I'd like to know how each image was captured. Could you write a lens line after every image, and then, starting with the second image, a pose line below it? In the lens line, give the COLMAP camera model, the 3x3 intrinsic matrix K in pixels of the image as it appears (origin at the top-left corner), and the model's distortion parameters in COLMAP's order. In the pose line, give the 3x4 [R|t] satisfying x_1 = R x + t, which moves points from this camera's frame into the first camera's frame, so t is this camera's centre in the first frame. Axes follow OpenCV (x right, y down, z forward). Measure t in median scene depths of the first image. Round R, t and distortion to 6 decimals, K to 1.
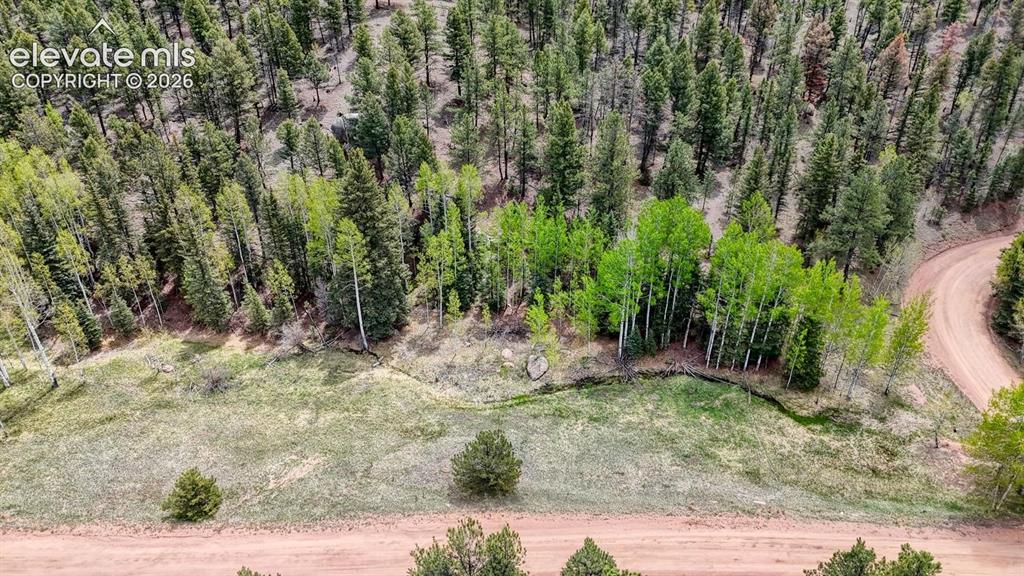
lens RADIAL K [[760.9, 0, 511.5], [0, 760.9, 287.4], [0, 0, 1]] dist [0.075061, -0.055130]
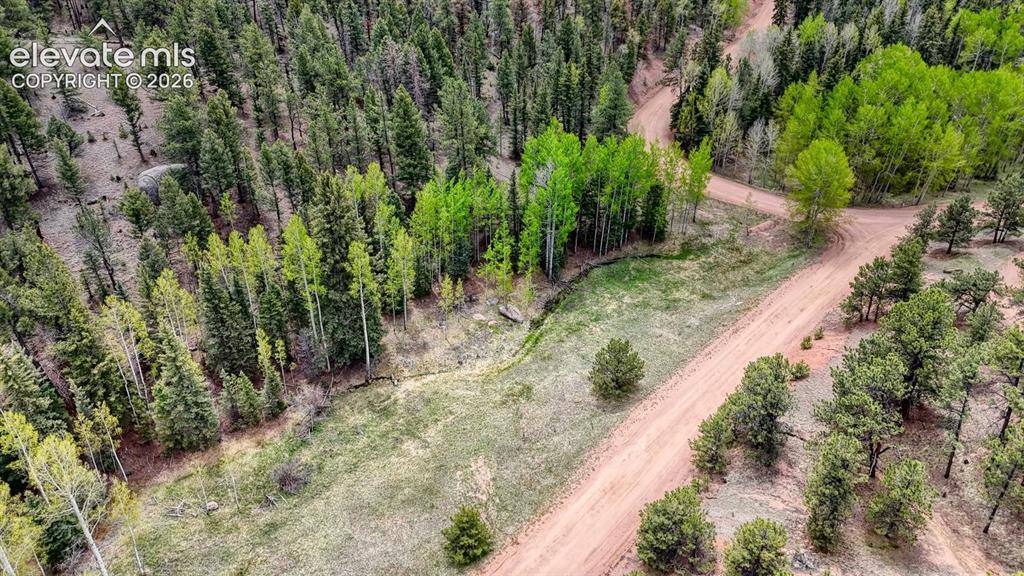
lens RADIAL K [[760.9, 0, 511.8], [0, 760.9, 287.6], [0, 0, 1]] dist [0.075061, -0.055130]
pose [[0.669648, -0.400376, 0.625517, -0.648319], [0.406034, 0.902593, 0.143045, -0.086786], [-0.621859, 0.158191, 0.766986, 0.160806]]
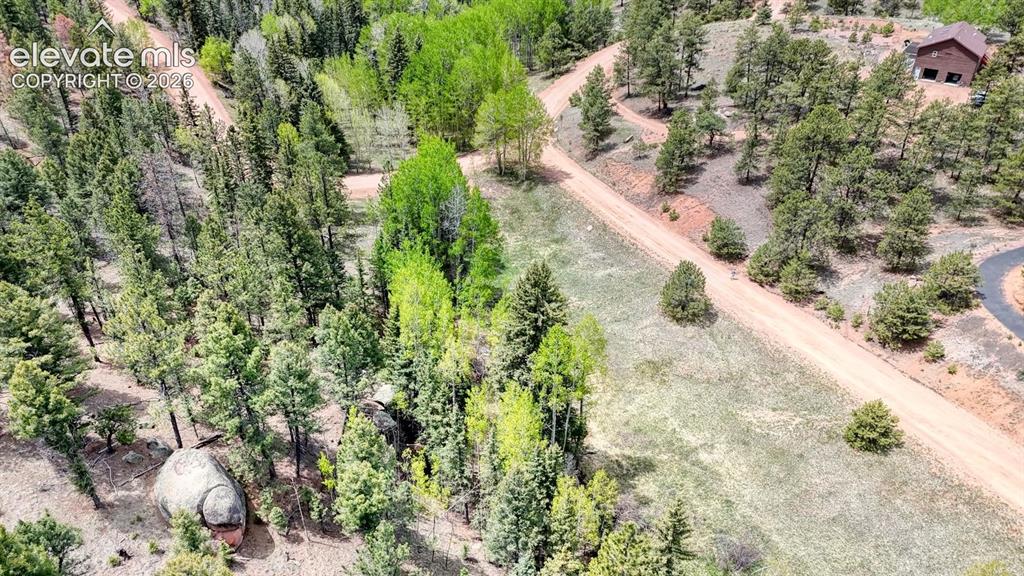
lens RADIAL K [[760.9, 0, 514.2], [0, 760.9, 290.3], [0, 0, 1]] dist [0.075061, -0.055130]
pose [[-0.415363, -0.493899, 0.763896, -0.716211], [0.505300, 0.573012, 0.645235, -0.609052], [-0.756403, 0.654004, 0.011559, 0.969705]]
